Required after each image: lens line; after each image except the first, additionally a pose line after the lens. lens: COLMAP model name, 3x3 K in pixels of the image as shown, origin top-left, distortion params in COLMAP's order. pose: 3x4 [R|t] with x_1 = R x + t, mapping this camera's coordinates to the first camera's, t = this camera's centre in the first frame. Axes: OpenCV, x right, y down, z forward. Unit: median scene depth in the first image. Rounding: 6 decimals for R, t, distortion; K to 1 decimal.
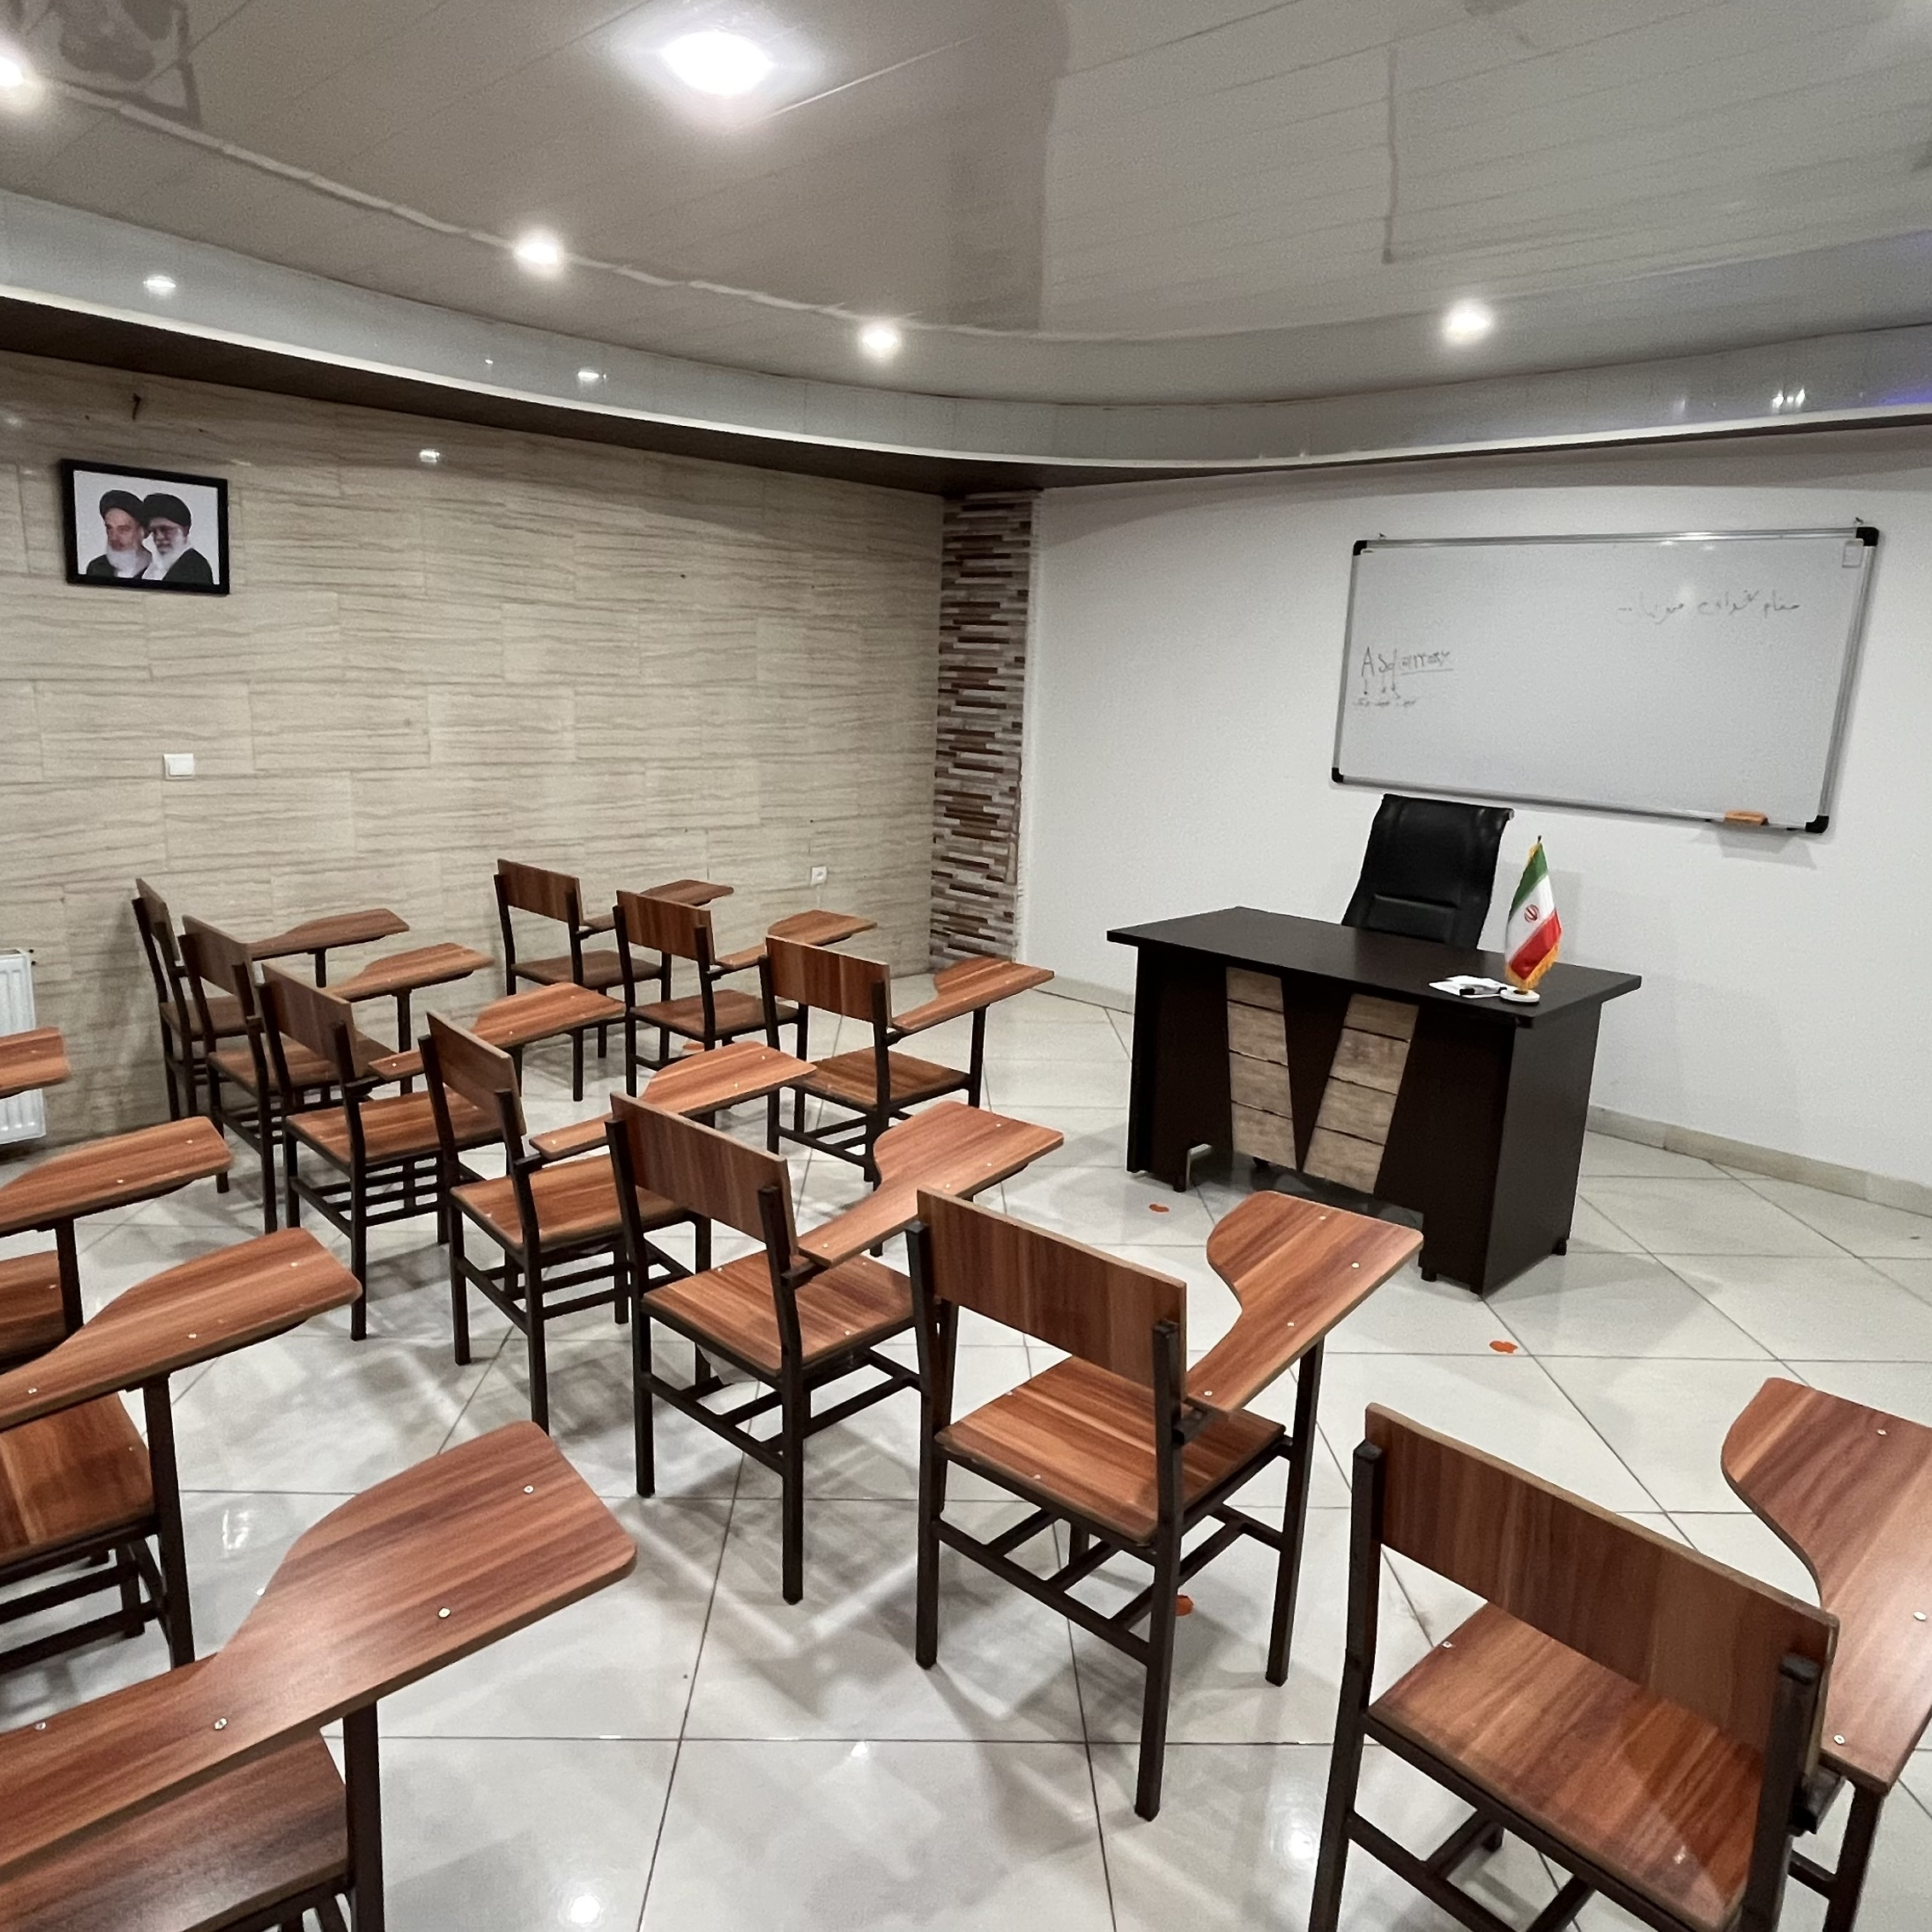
lens RADIAL K [[1353.9, 0, 962.9], [0, 1353.9, 965.4], [0, 0, 1]] dist [0.004932, -0.003002]
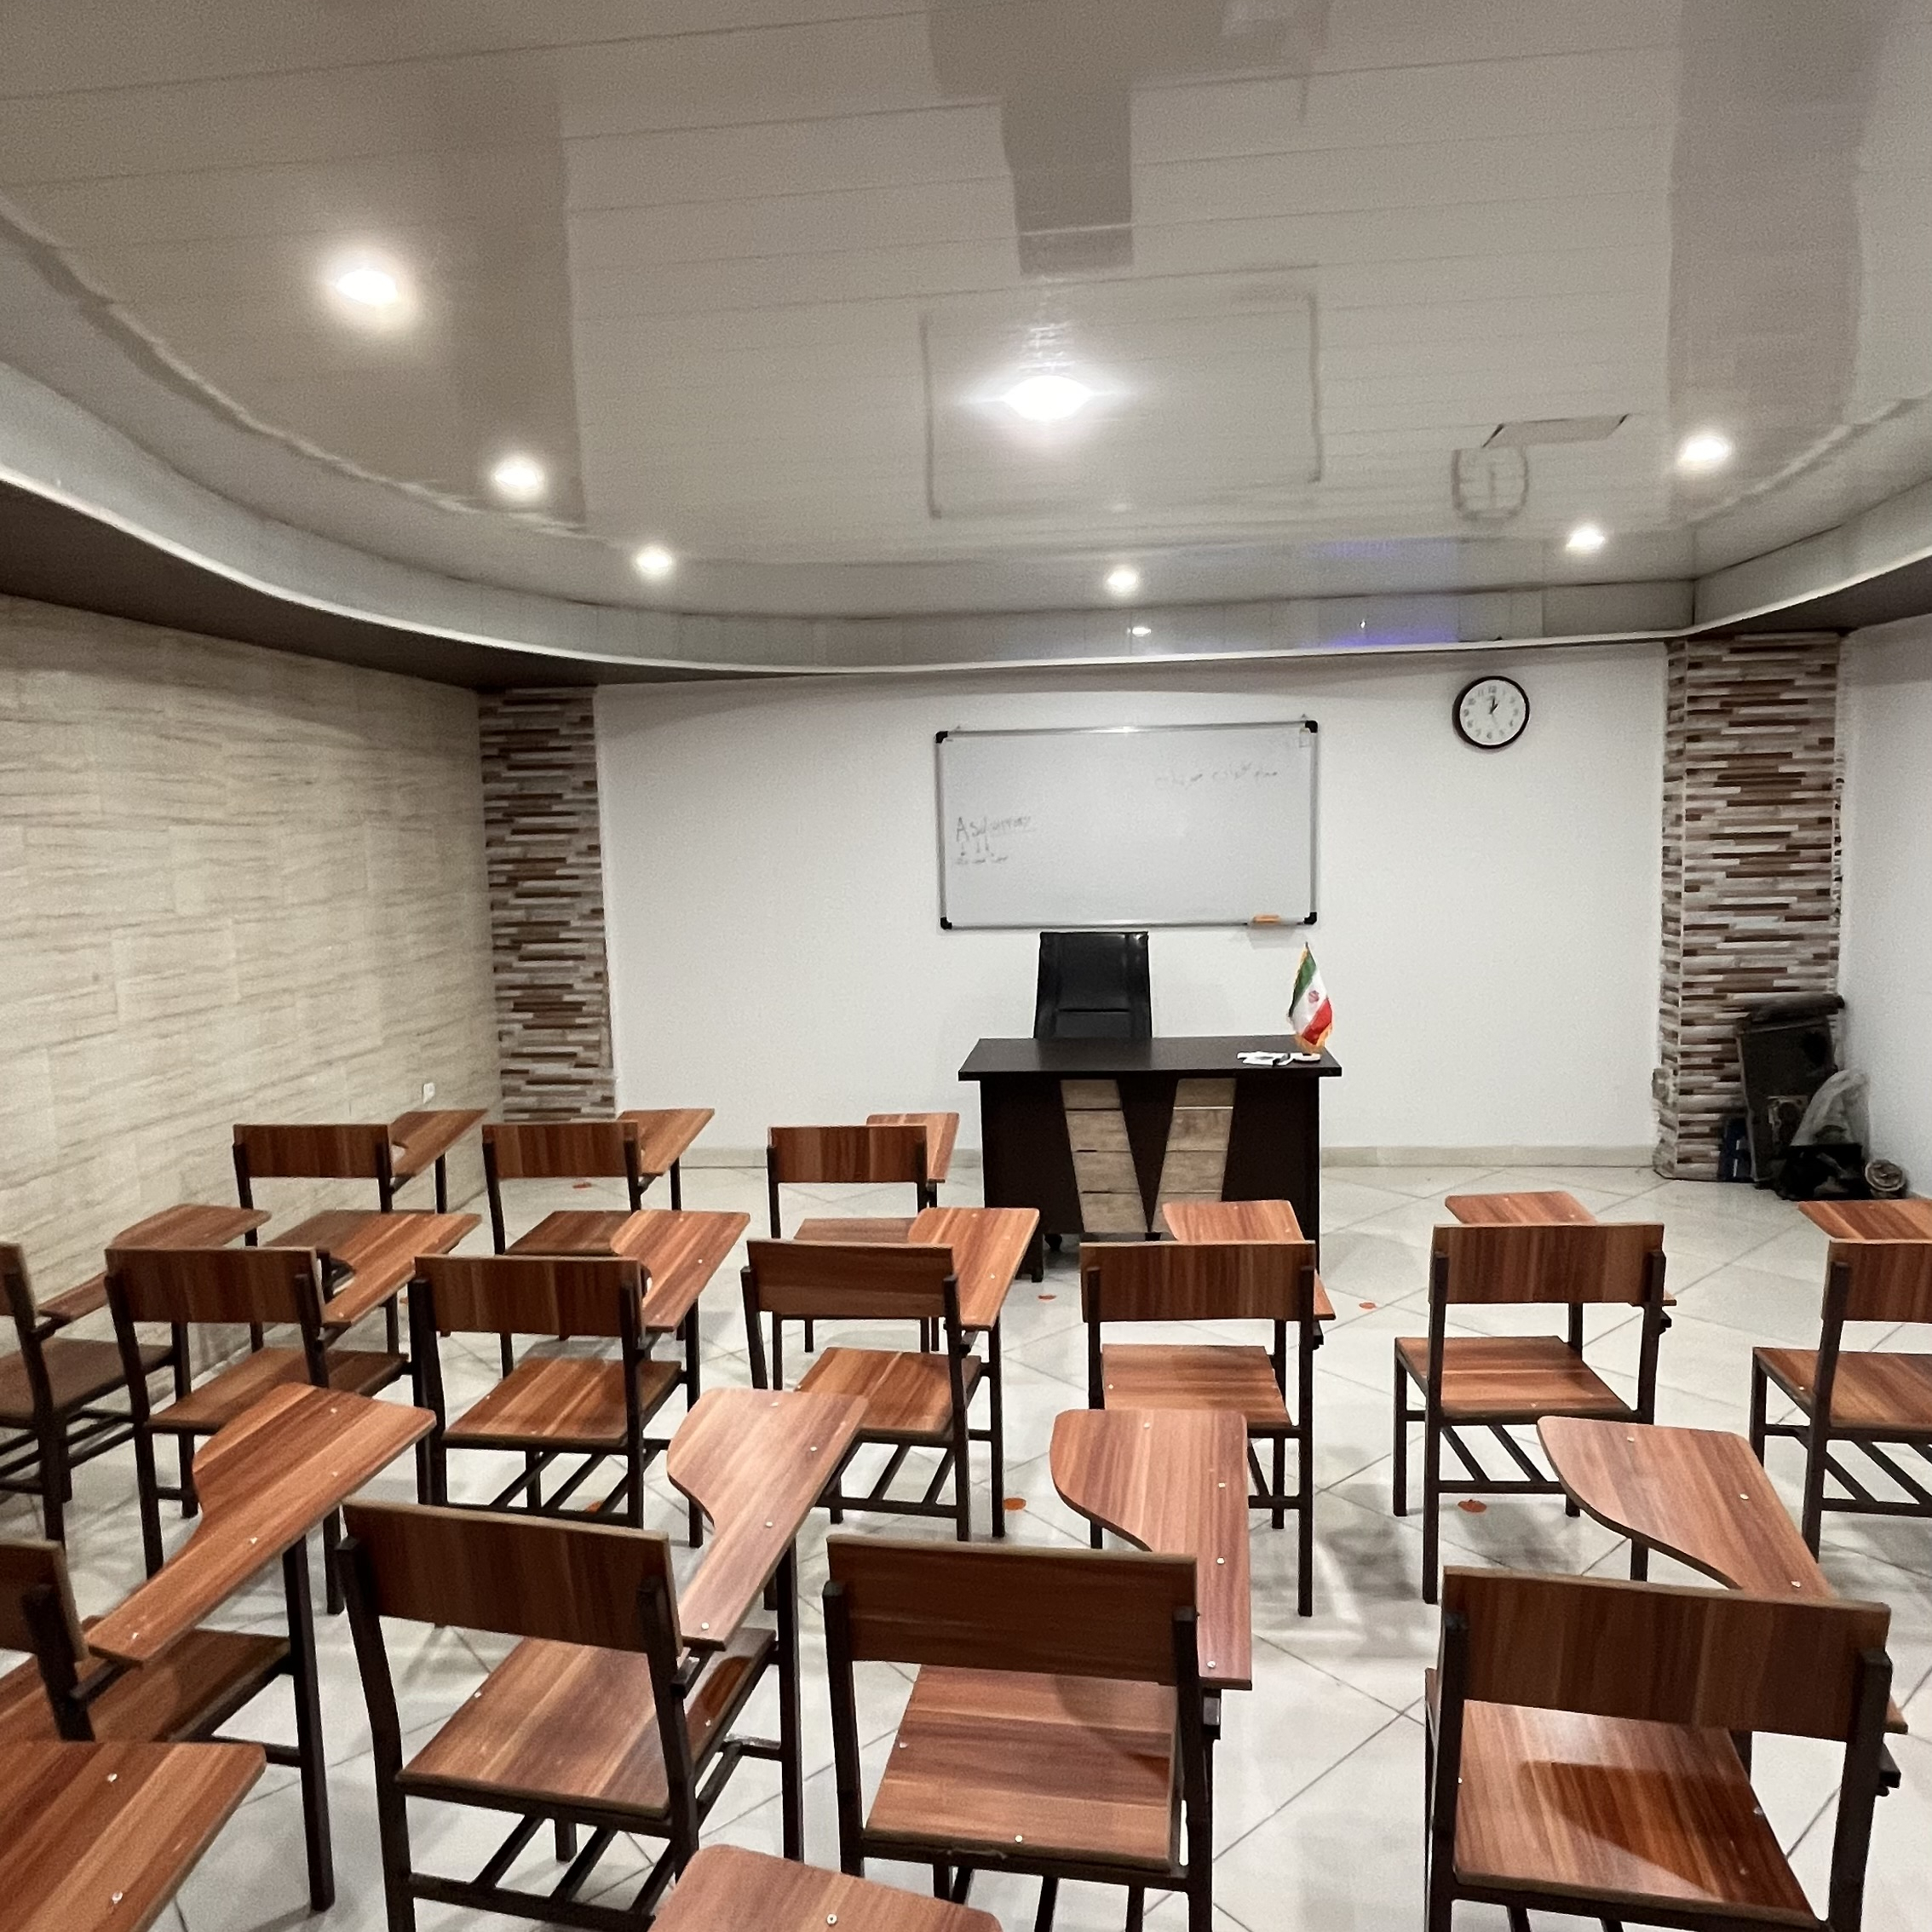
lens RADIAL K [[1353.9, 0, 958.8], [0, 1353.9, 968.9], [0, 0, 1]] dist [0.004932, -0.003002]
pose [[0.790852, -0.124890, 0.599129, -0.426460], [0.191413, 0.980320, -0.048316, -0.041591], [-0.581304, 0.152892, 0.799193, 0.051344]]
